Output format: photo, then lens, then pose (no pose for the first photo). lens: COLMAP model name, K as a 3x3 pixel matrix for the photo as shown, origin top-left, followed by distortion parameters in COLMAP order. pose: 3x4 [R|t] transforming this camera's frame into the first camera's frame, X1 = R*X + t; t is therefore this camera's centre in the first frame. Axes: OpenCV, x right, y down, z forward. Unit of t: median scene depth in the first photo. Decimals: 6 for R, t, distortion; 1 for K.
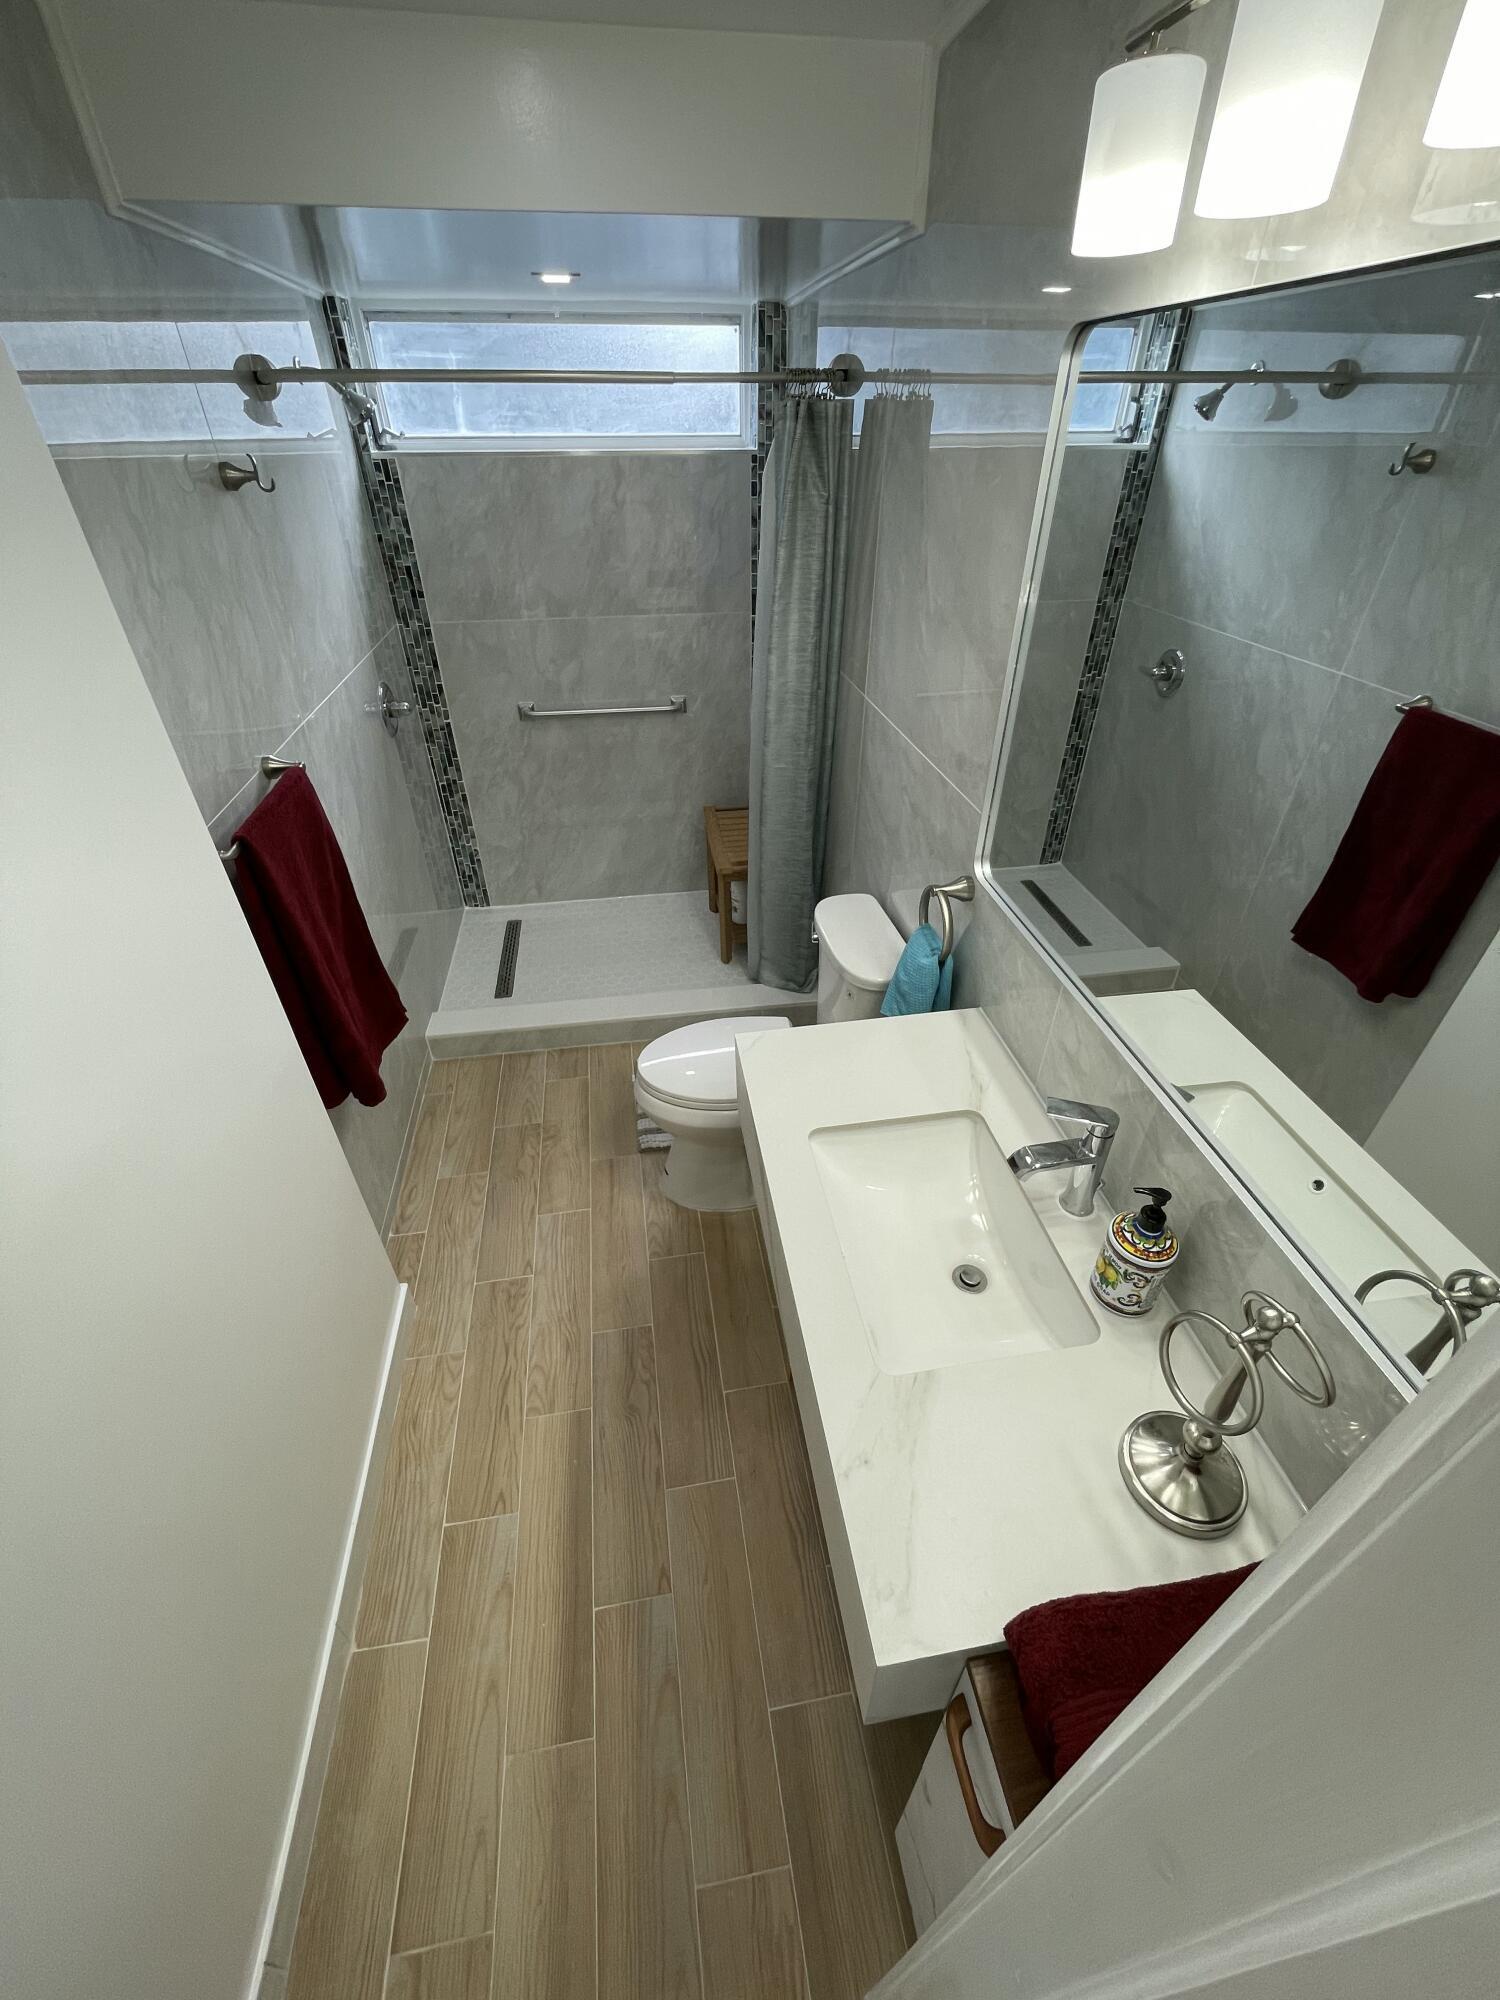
lens RADIAL K [[809.1, 0, 748.4], [0, 809.1, 995.0], [0, 0, 1]] dist [-0.000034, -0.001451]
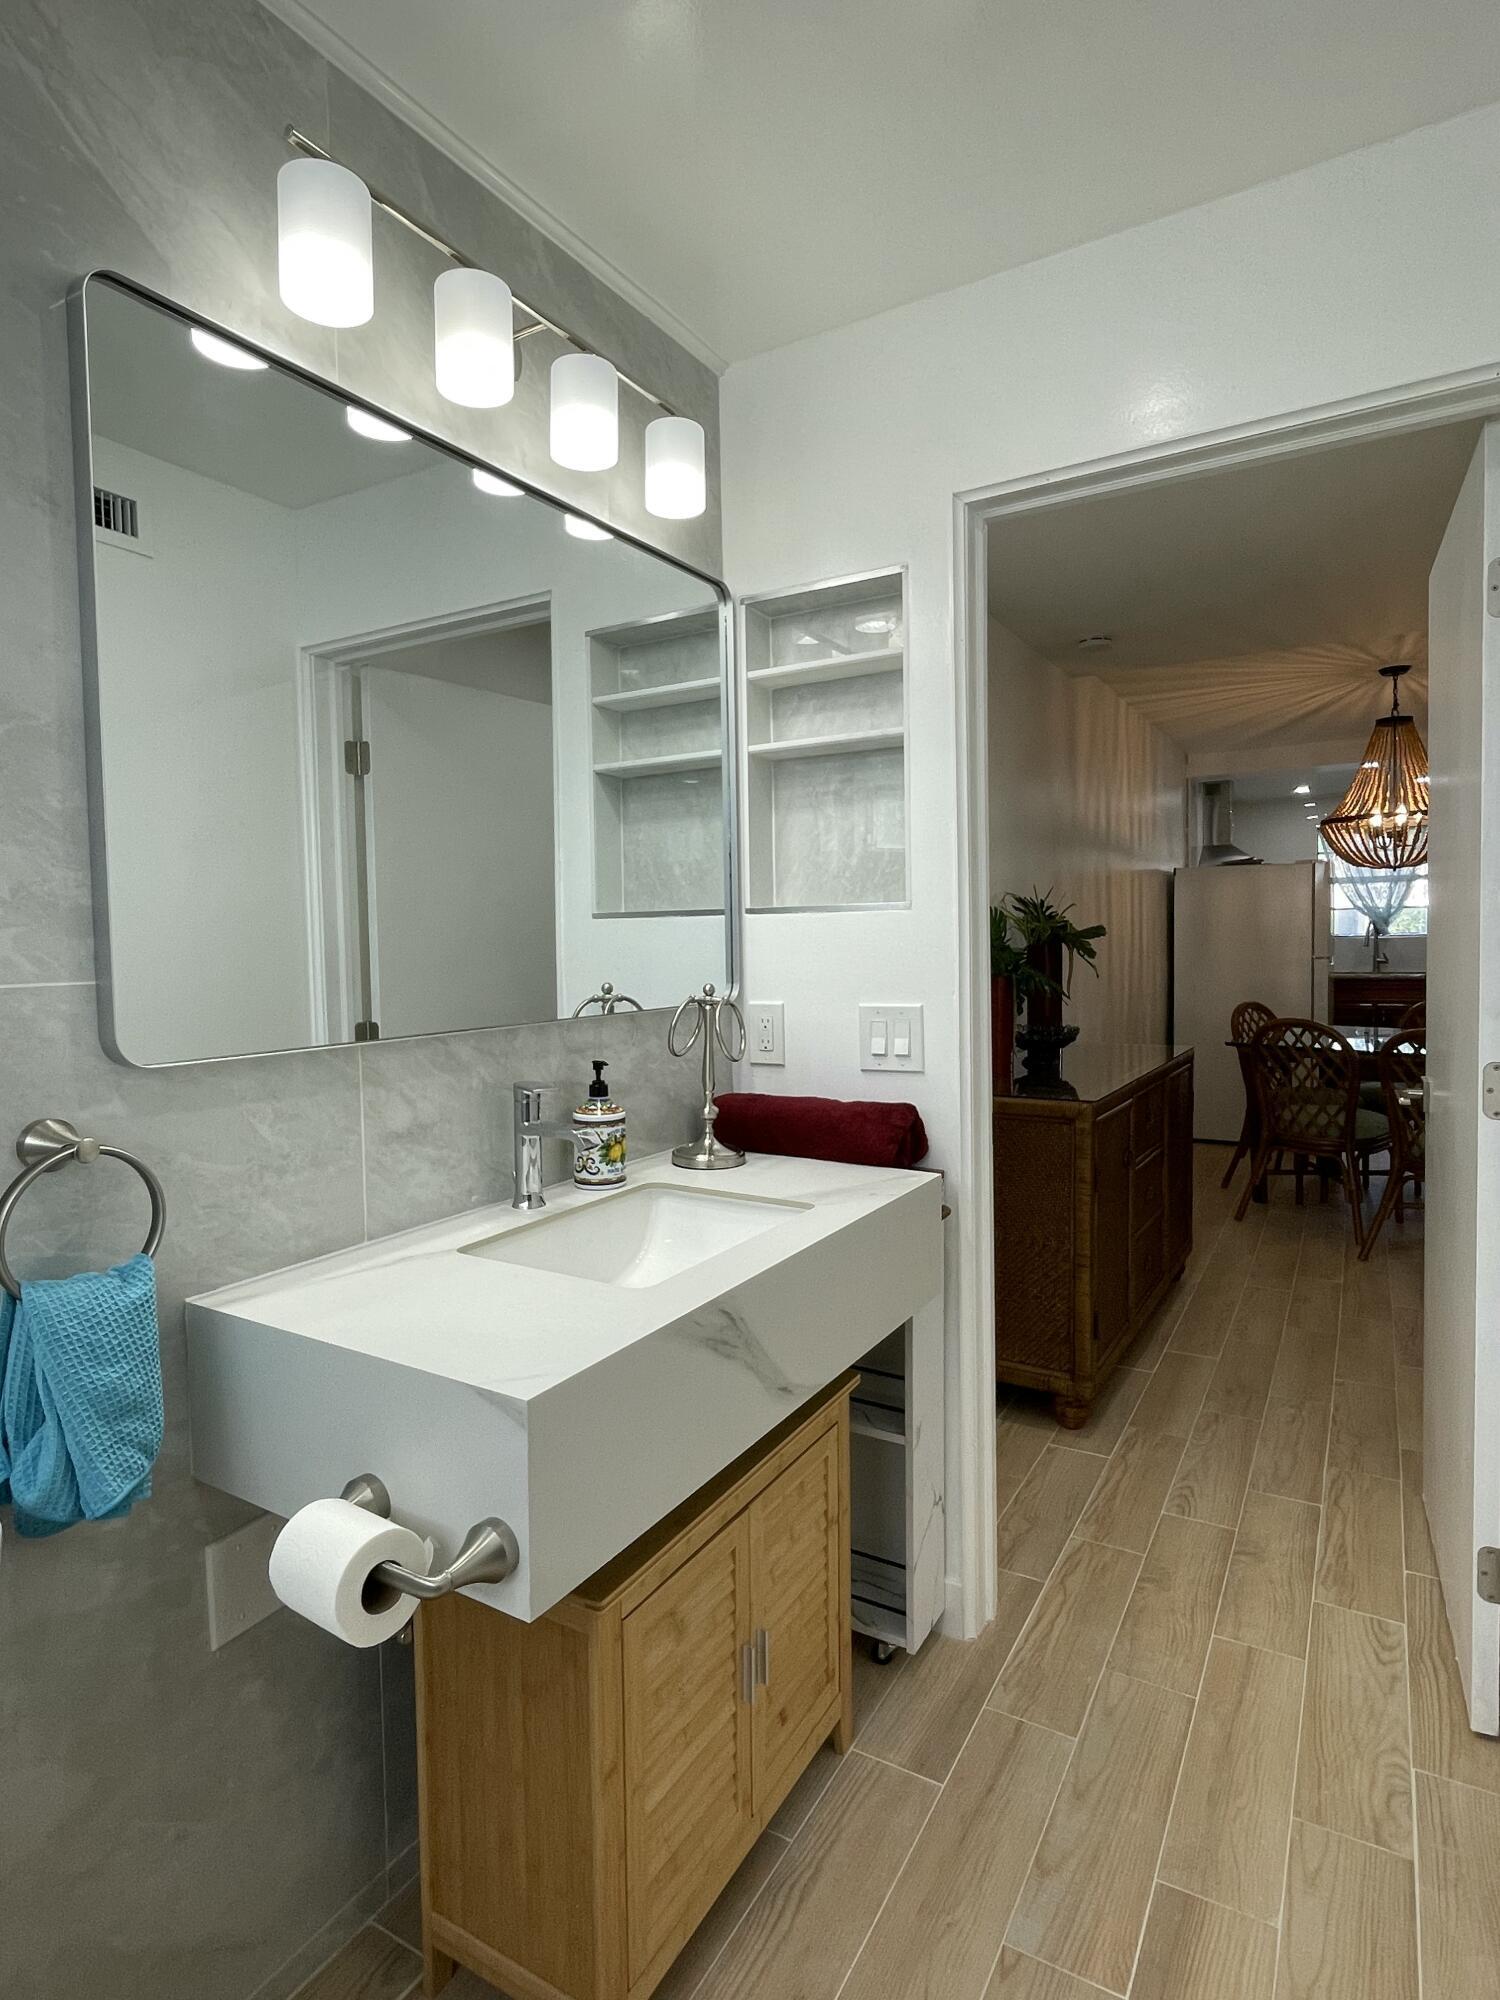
lens RADIAL K [[1079.7, 0, 746.2], [0, 1079.7, 987.2], [0, 0, 1]] dist [-0.005609, 0.003197]
pose [[-0.768240, -0.011495, 0.640059, -0.272867], [0.388558, 0.786224, 0.480493, -0.207057], [-0.508753, 0.617834, -0.599542, 0.649796]]
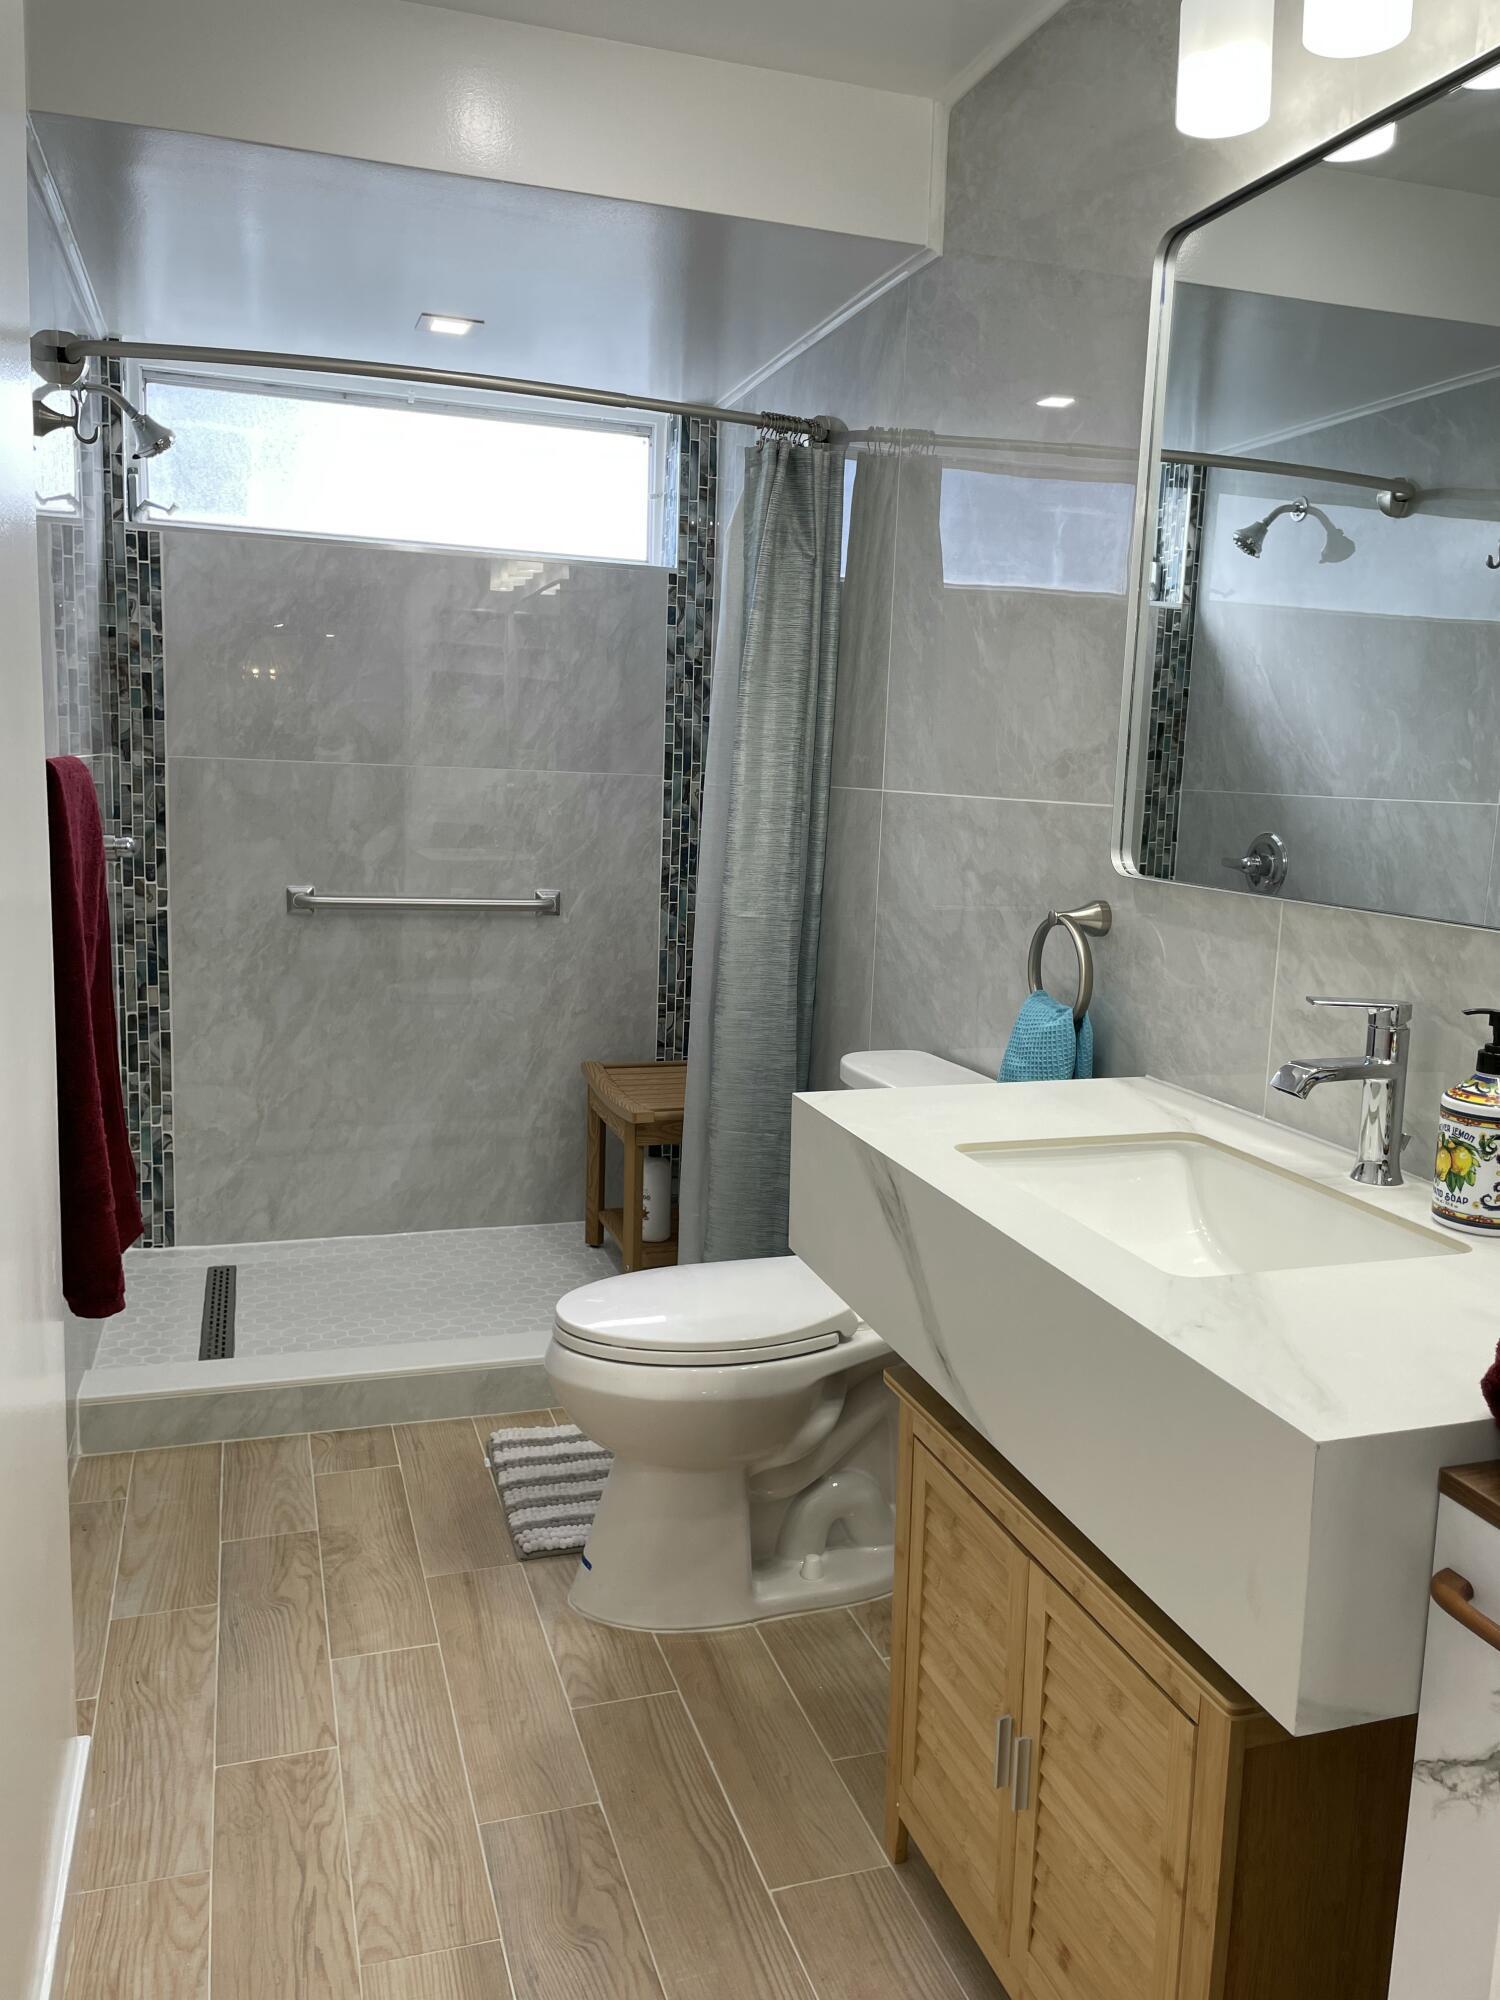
lens RADIAL K [[1512.5, 0, 763.8], [0, 1512.5, 989.1], [0, 0, 1]] dist [0.074460, -0.095289]
pose [[0.986384, 0.015519, 0.163722, -0.132706], [0.060118, 0.892609, -0.446805, 0.285202], [-0.153074, 0.450564, 0.879523, -0.046583]]
